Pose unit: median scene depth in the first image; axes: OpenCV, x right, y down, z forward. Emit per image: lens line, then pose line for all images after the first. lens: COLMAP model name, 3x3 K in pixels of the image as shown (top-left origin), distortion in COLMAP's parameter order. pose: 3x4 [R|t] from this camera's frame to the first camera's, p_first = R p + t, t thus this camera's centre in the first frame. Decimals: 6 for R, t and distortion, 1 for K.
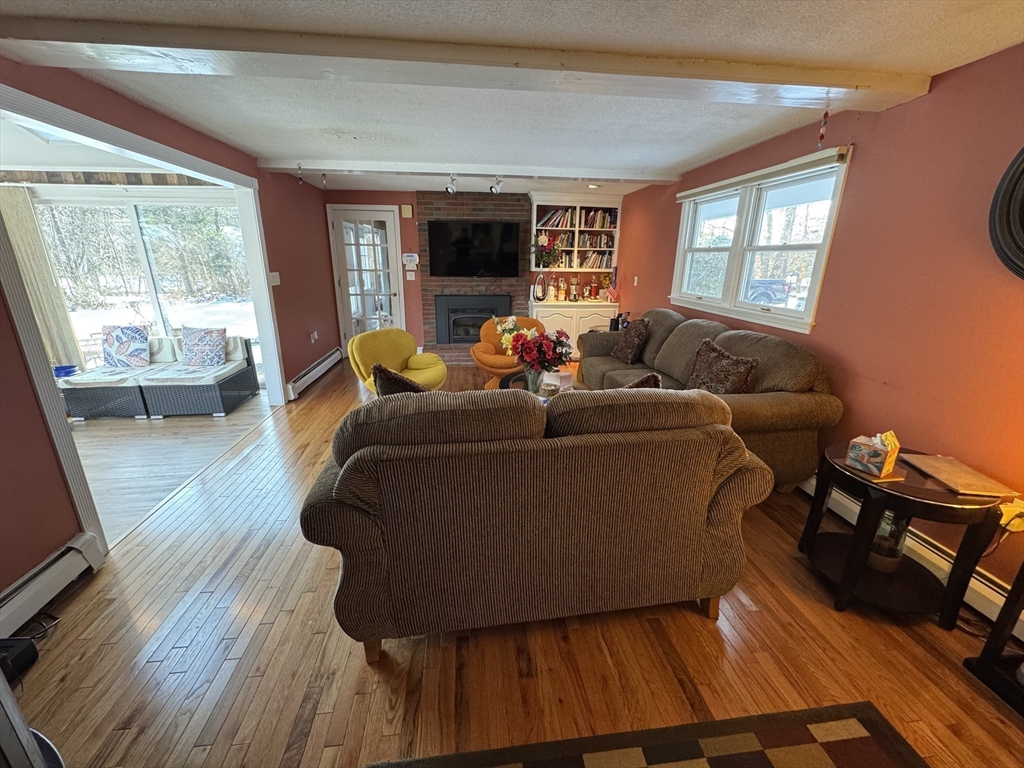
lens RADIAL K [[411.5, 0, 510.1], [0, 411.5, 385.5], [0, 0, 1]] dist [0.001002, 0.000431]
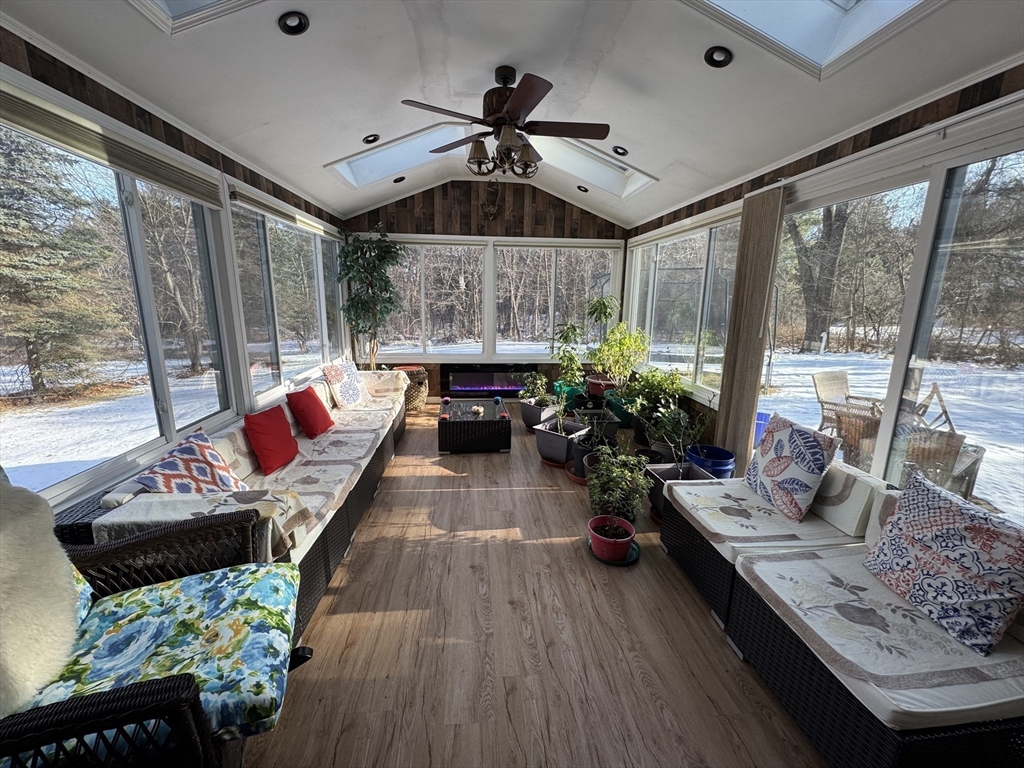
lens RADIAL K [[411.5, 0, 511.0], [0, 411.5, 383.8], [0, 0, 1]] dist [0.001002, 0.000431]
pose [[-0.023586, 0.206771, -0.978105, -0.455723], [-0.308259, 0.929201, 0.203866, -0.184229], [0.951010, 0.306318, 0.041823, 0.631664]]
